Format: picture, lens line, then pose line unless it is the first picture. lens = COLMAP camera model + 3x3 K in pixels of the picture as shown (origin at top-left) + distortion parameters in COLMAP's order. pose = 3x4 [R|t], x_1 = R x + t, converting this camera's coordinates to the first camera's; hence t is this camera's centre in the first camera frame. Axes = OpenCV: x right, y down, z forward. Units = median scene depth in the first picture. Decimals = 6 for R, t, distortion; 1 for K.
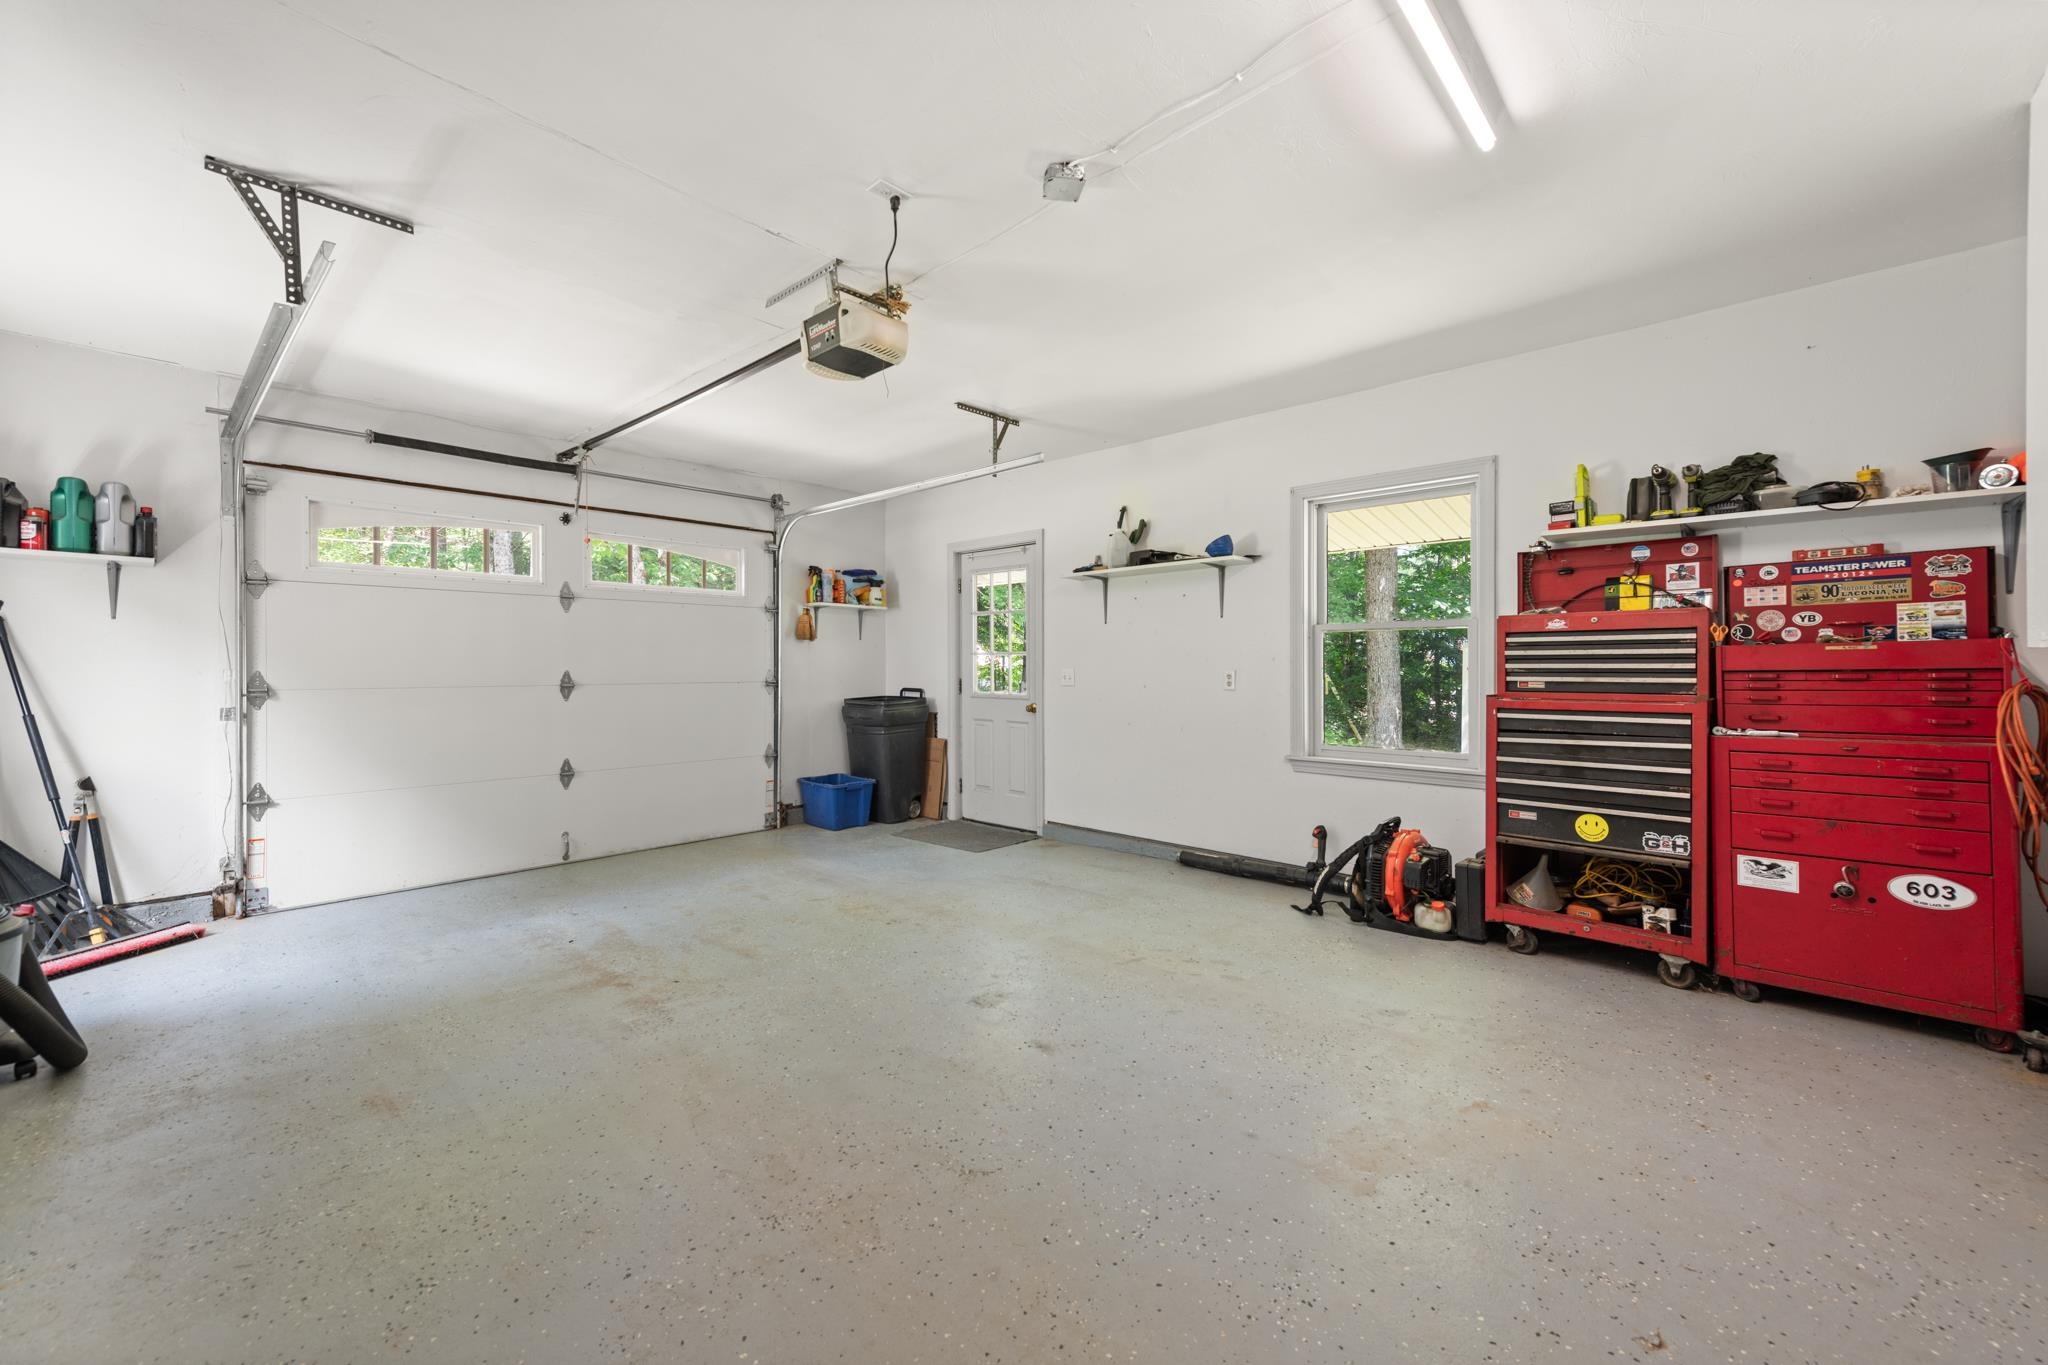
lens RADIAL K [[804.7, 0, 1029.0], [0, 804.7, 662.5], [0, 0, 1]] dist [0.008685, -0.000143]
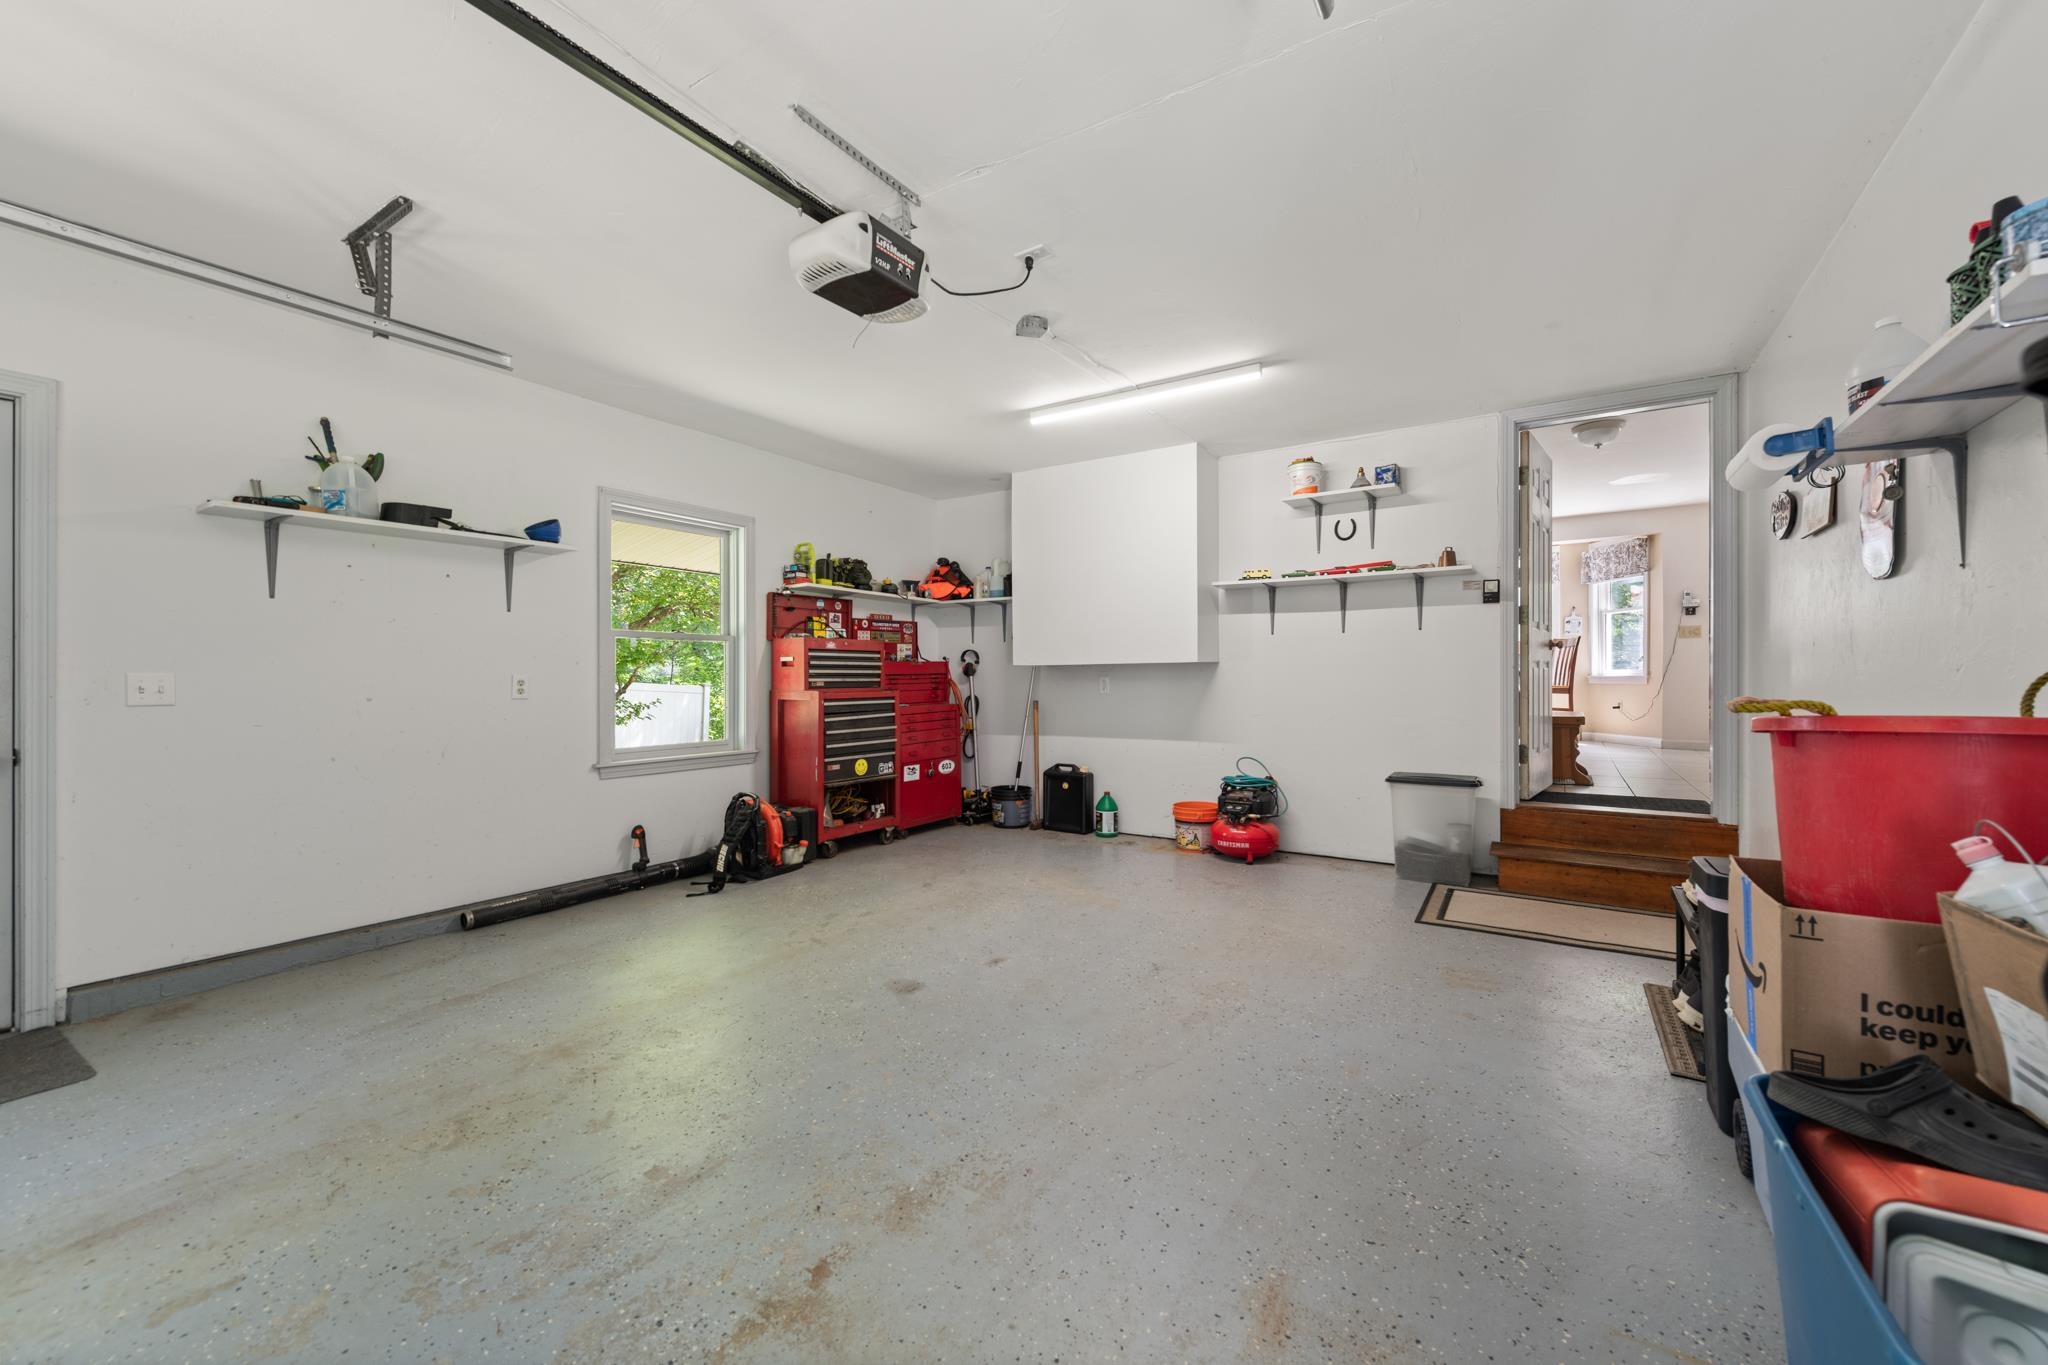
lens RADIAL K [[805.2, 0, 1024.6], [0, 805.2, 673.4], [0, 0, 1]] dist [0.003421, 0.000021]
pose [[-0.170251, 0.006490, 0.985379, -0.994913], [-0.001163, 0.999976, -0.006787, 0.018926], [-0.985400, -0.002301, -0.170239, 0.922859]]
